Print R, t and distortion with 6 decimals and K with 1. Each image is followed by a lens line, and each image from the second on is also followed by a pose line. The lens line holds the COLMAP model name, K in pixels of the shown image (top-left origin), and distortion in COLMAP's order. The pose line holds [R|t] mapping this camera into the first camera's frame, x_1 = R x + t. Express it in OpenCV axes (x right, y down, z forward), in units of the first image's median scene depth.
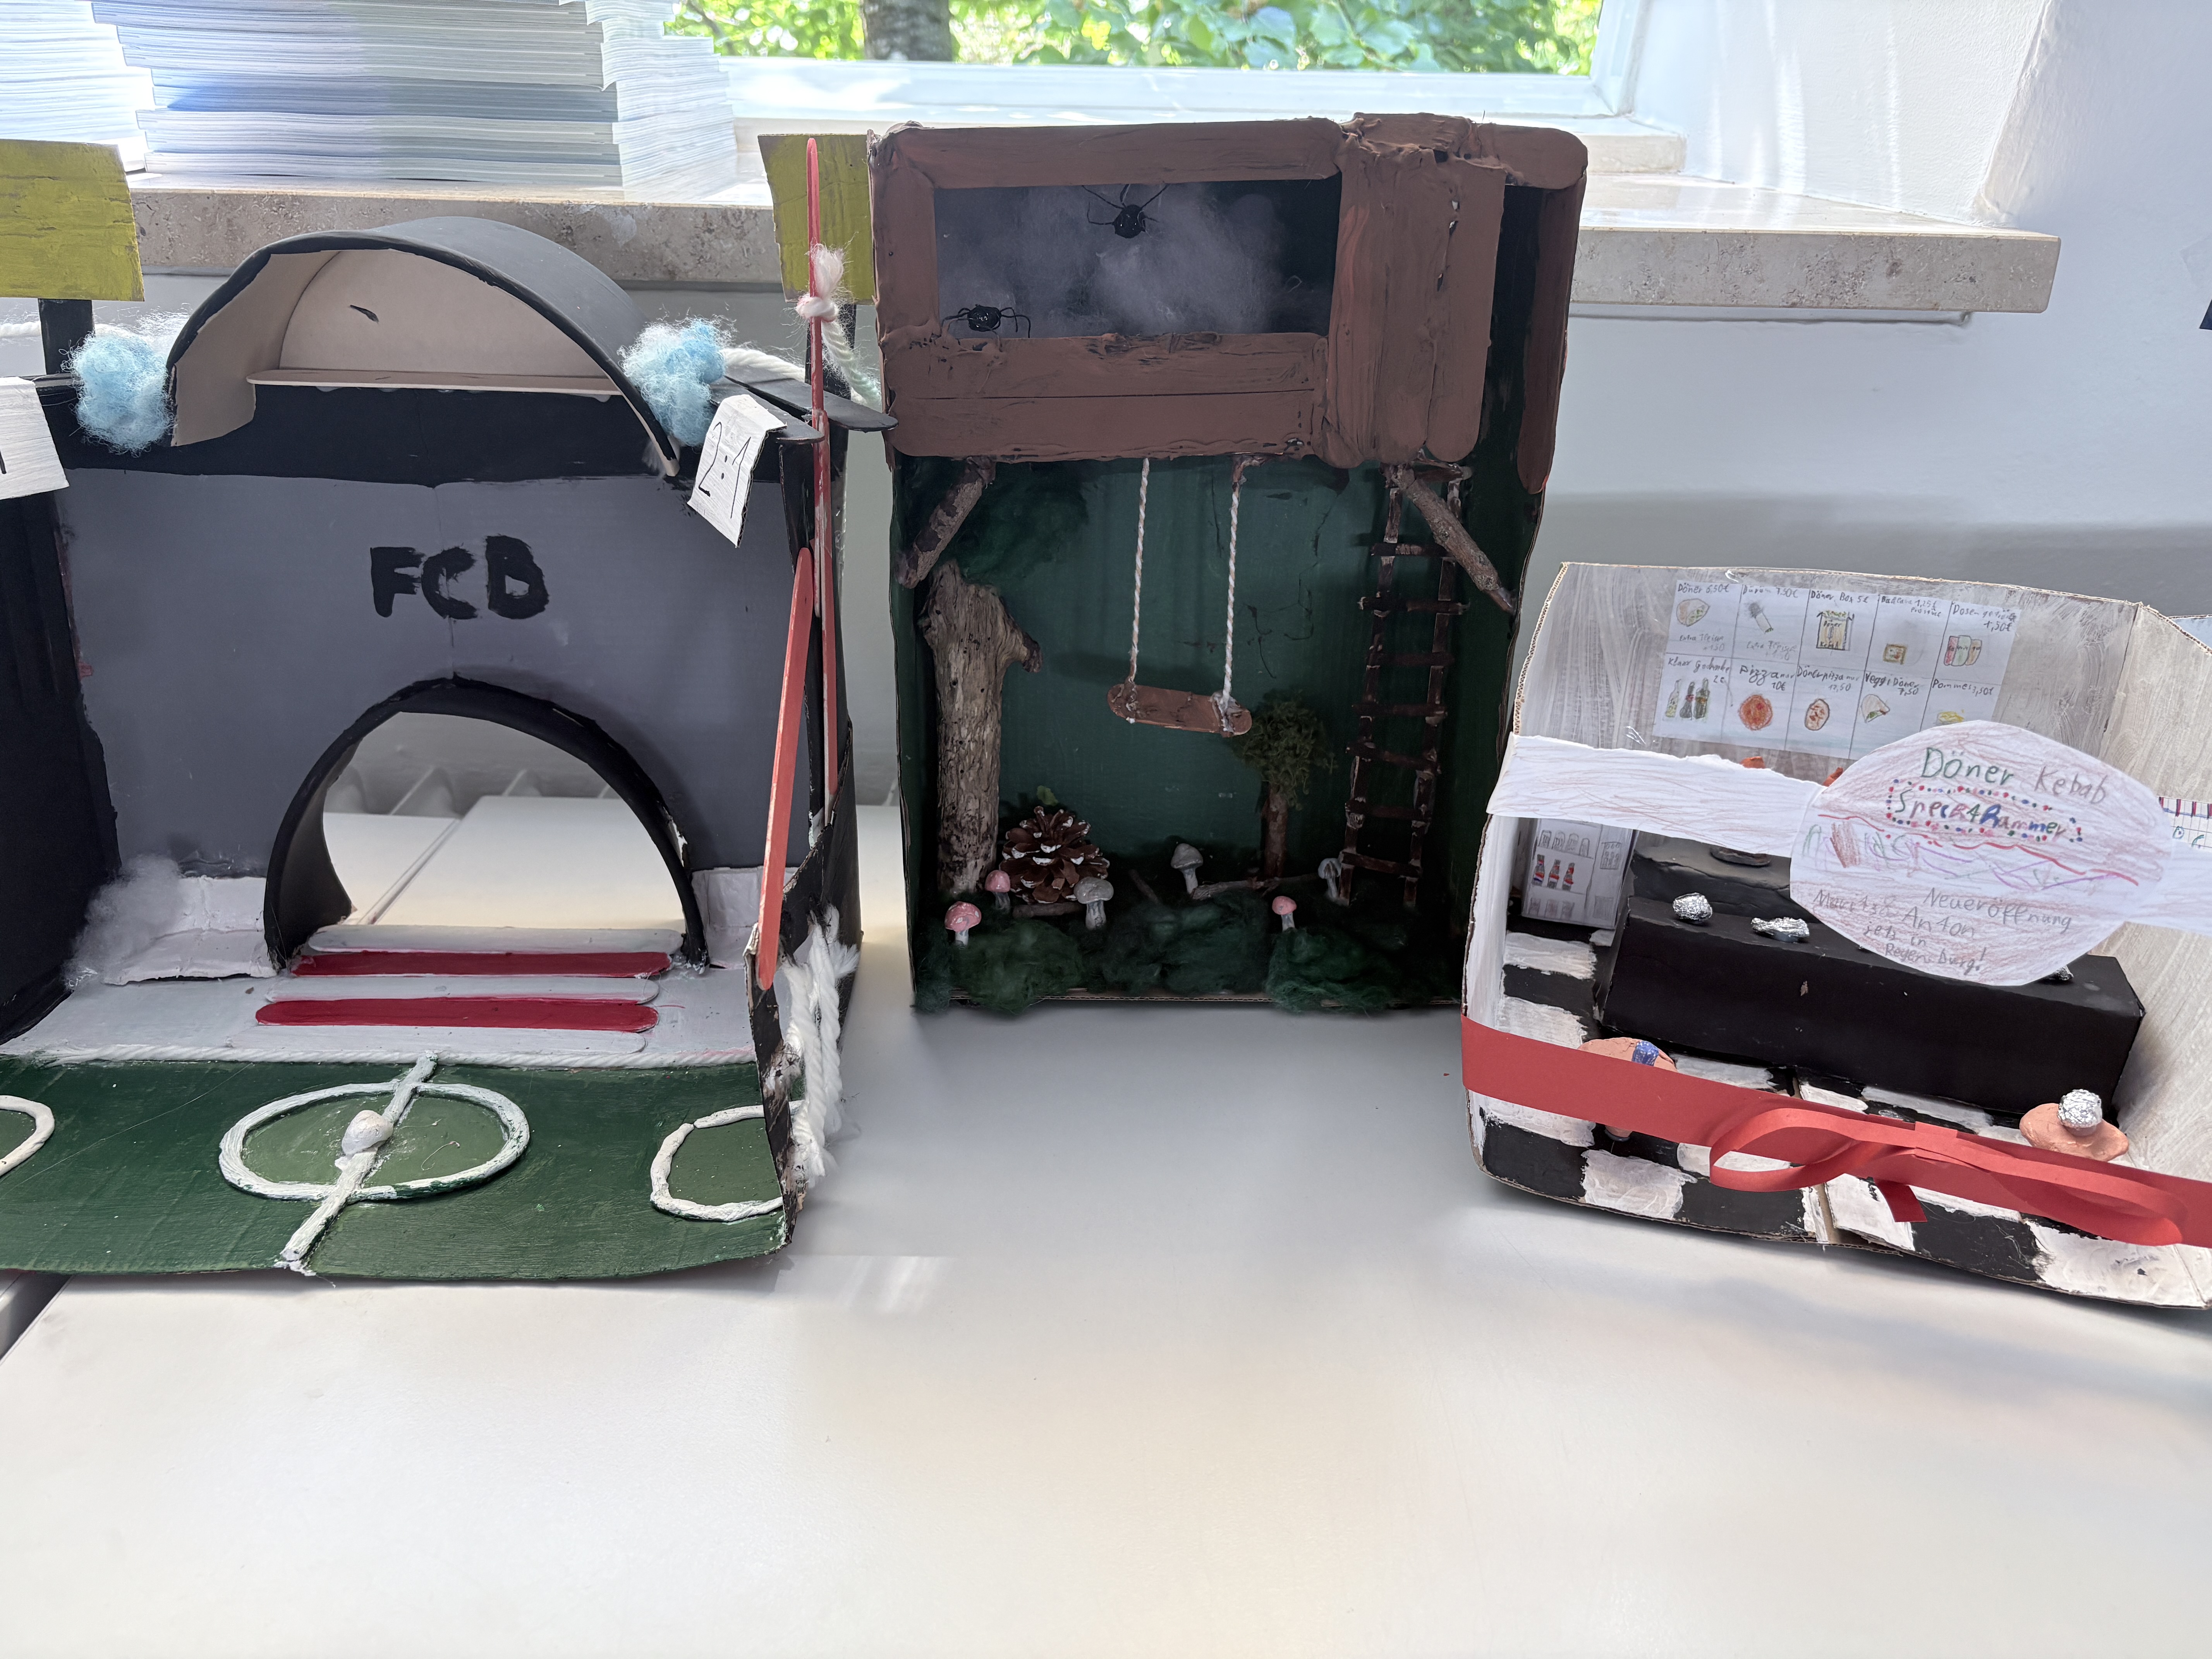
lens RADIAL K [[1760.7, 0, 1106.0], [0, 1760.7, 829.5], [0, 0, 1]] dist [0.013964, 0.006312]
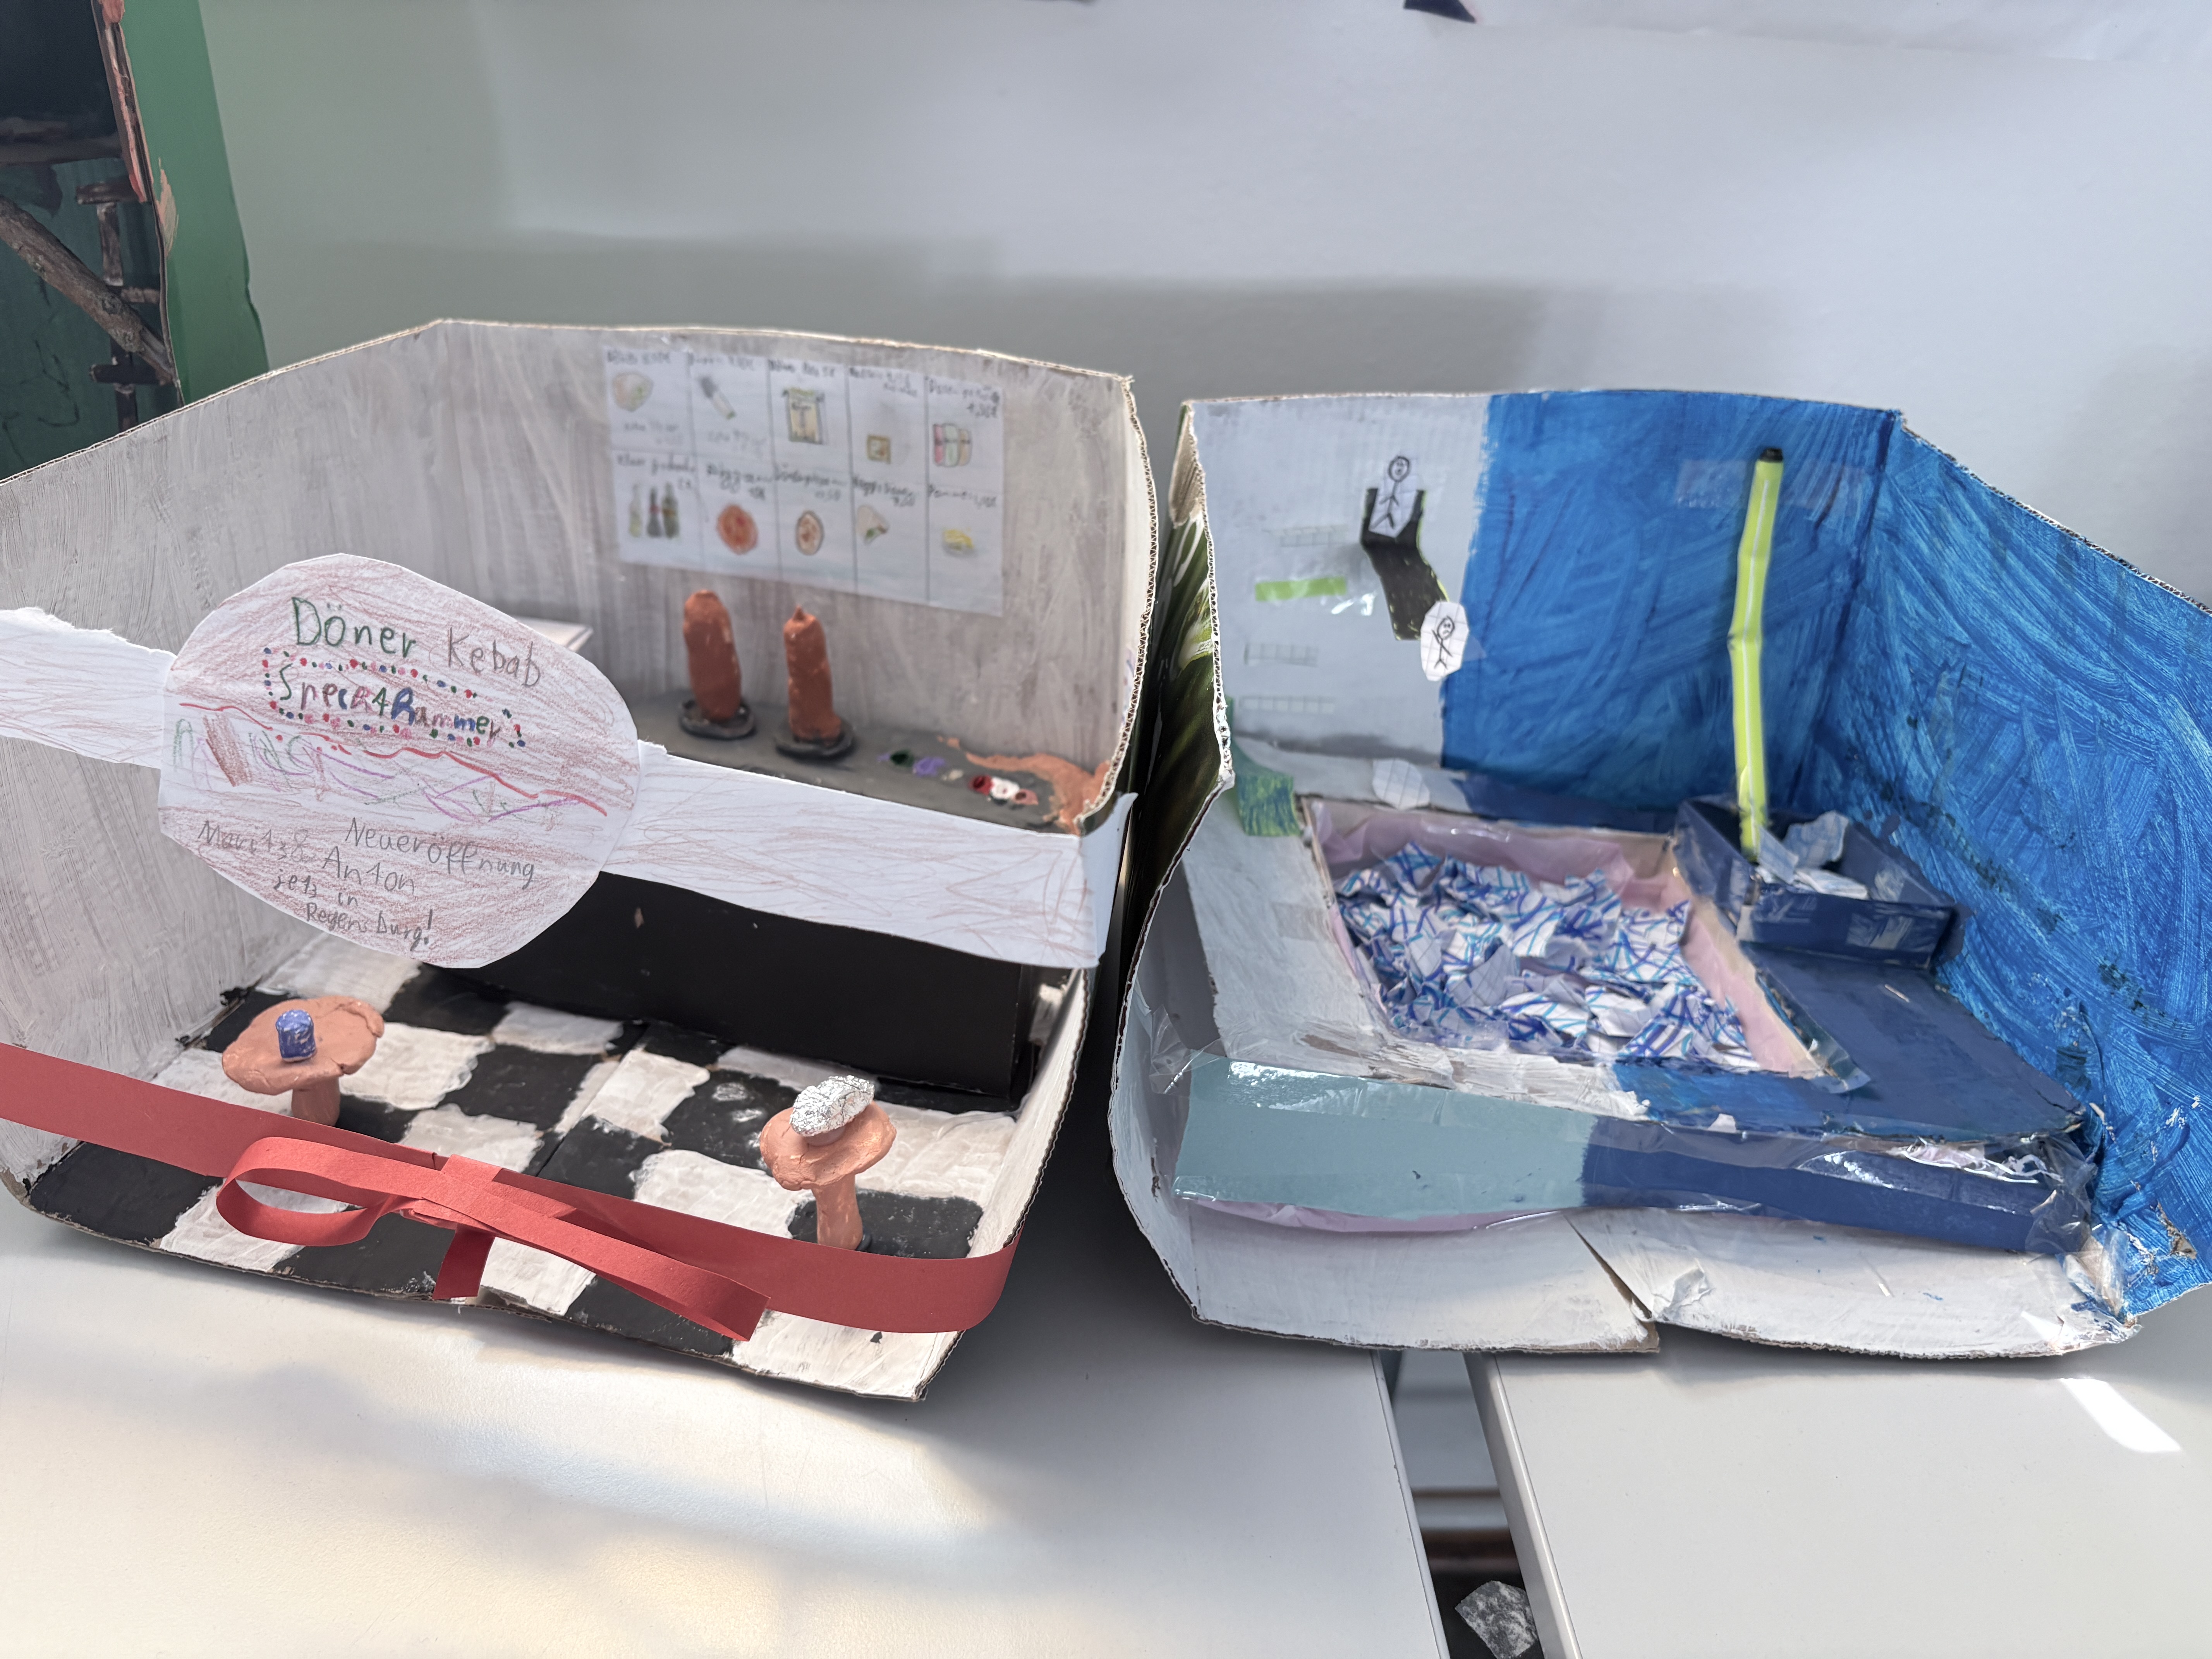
lens RADIAL K [[1760.7, 0, 1106.0], [0, 1760.7, 829.5], [0, 0, 1]] dist [0.013964, 0.006312]
pose [[0.999096, -0.013977, 0.040138, 0.713361], [0.009488, 0.993894, 0.109934, -0.030247], [-0.041430, -0.109454, 0.993128, 0.353412]]
